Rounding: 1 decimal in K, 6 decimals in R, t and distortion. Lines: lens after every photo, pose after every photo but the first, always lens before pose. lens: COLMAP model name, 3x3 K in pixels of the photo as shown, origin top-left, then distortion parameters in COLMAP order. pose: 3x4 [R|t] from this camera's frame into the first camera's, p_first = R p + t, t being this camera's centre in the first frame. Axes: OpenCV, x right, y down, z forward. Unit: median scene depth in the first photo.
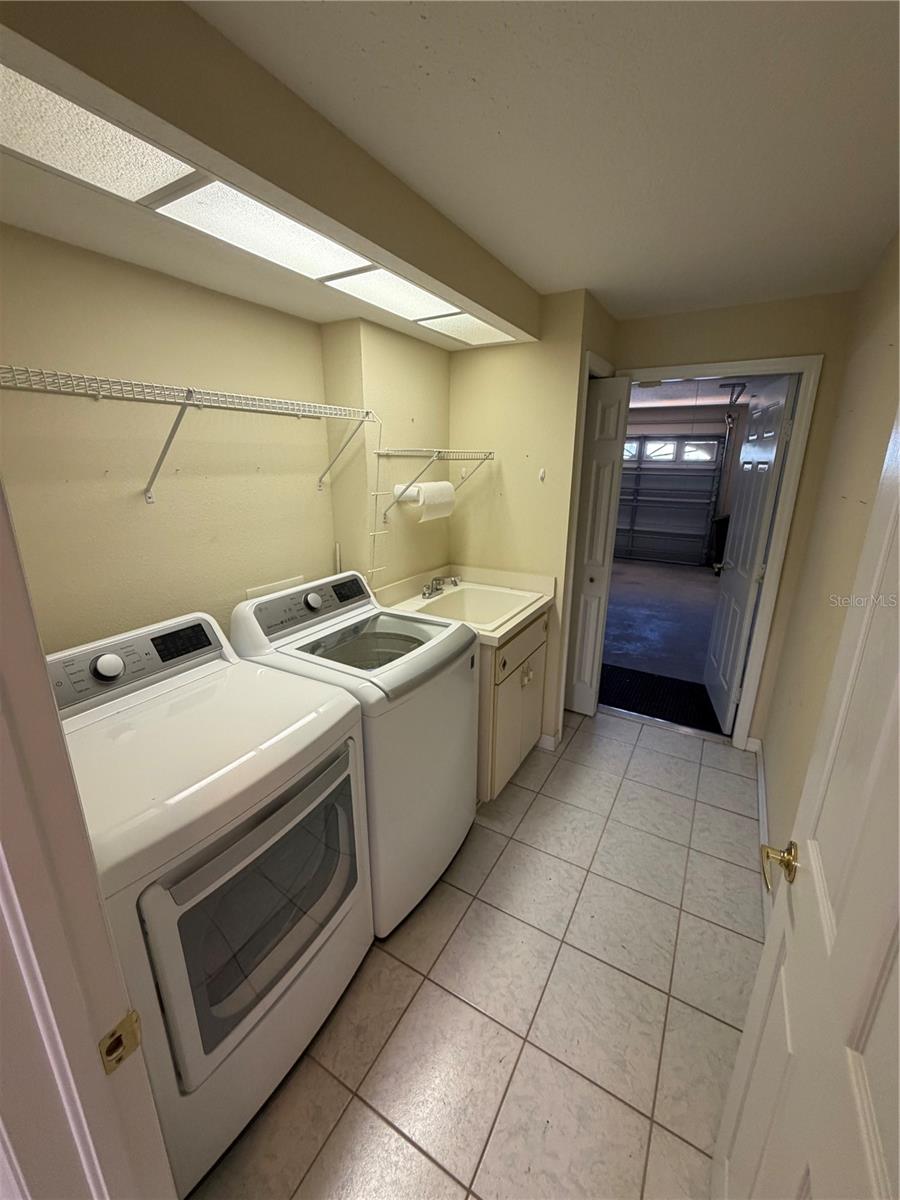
lens RADIAL K [[481.7, 0, 443.8], [0, 481.7, 602.9], [0, 0, 1]] dist [-0.000065, 0.000431]
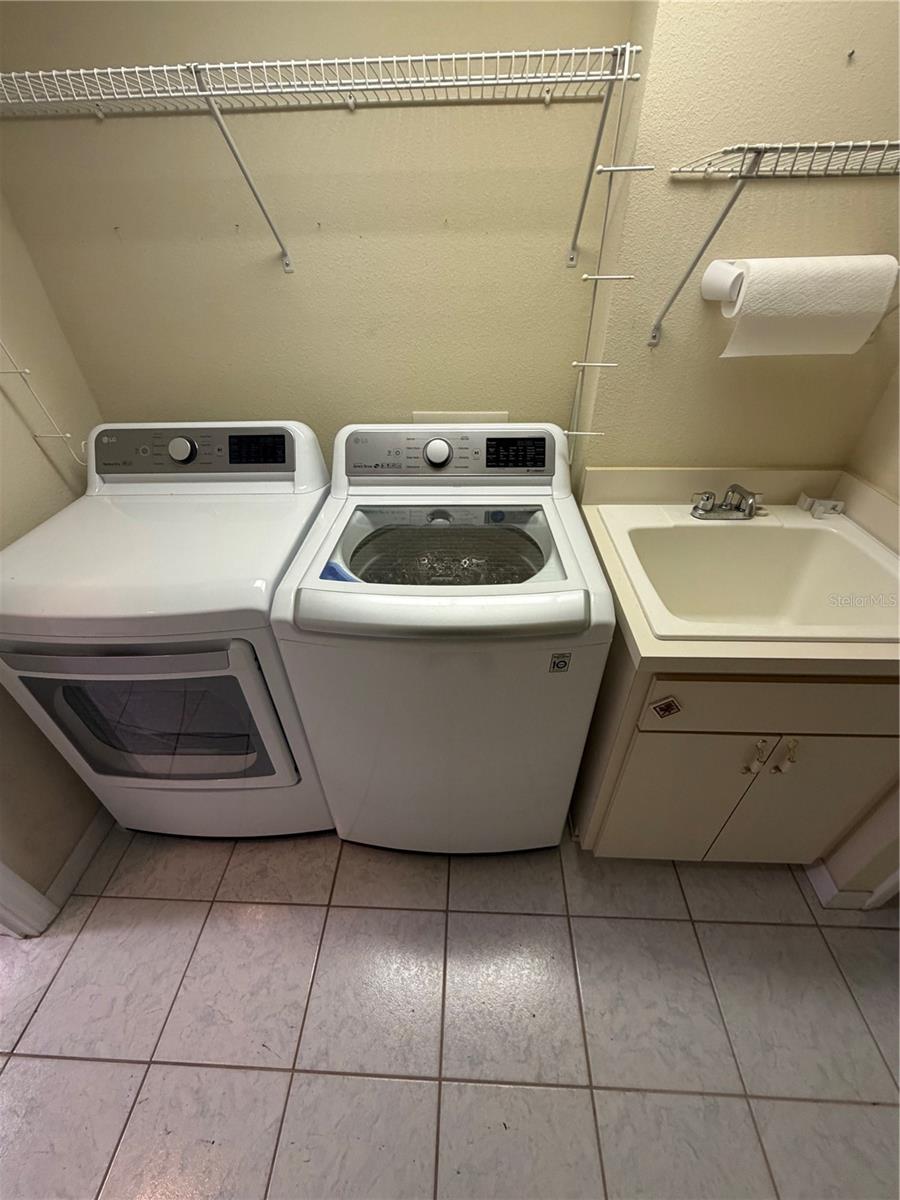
lens RADIAL K [[481.7, 0, 449.3], [0, 481.7, 594.4], [0, 0, 1]] dist [-0.000065, 0.000431]
pose [[0.473747, 0.524903, -0.707135, 0.373591], [-0.234961, 0.849190, 0.472937, -0.179169], [0.848738, -0.057903, 0.525634, 0.708546]]
